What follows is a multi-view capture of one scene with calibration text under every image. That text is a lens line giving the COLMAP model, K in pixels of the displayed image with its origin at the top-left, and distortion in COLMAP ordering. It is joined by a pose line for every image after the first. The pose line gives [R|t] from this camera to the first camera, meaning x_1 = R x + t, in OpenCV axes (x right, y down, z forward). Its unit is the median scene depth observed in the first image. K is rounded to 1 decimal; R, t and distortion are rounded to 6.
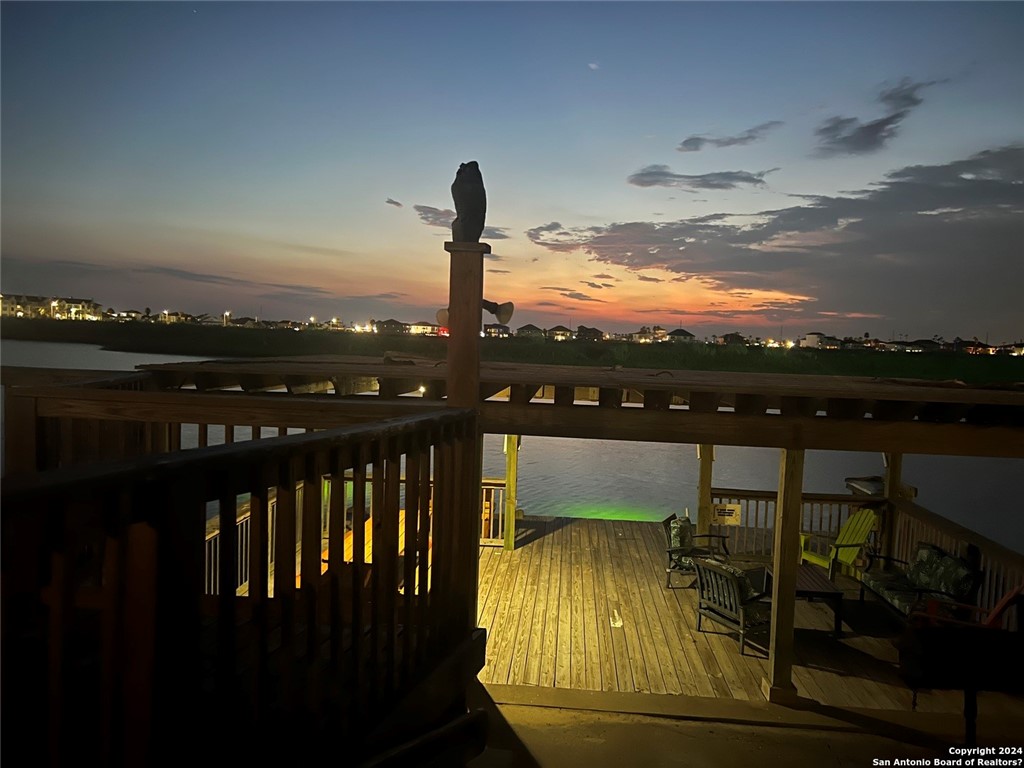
lens RADIAL K [[778.8, 0, 532.5], [0, 778.8, 401.3], [0, 0, 1]] dist [0.063934, -0.045999]
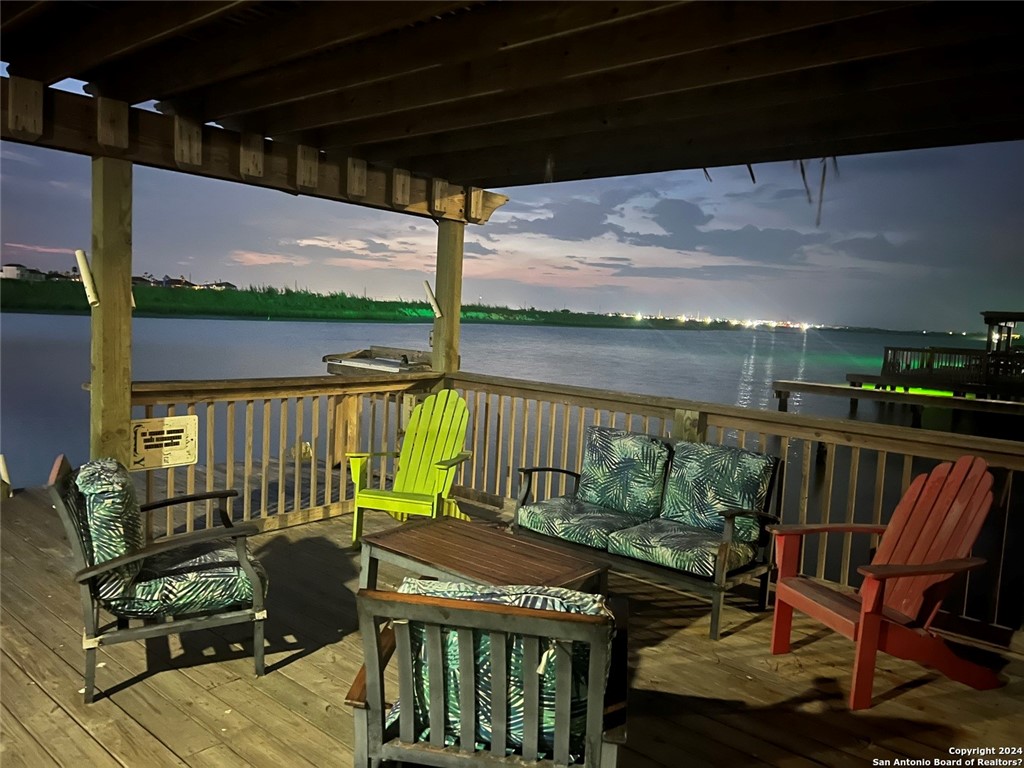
lens RADIAL K [[778.8, 0, 510.6], [0, 778.8, 388.7], [0, 0, 1]] dist [0.063934, -0.045999]
pose [[0.619416, -0.087833, 0.780134, 0.048655], [0.039413, 0.995948, 0.080837, 0.103954], [-0.784073, -0.019324, 0.620368, 0.696143]]
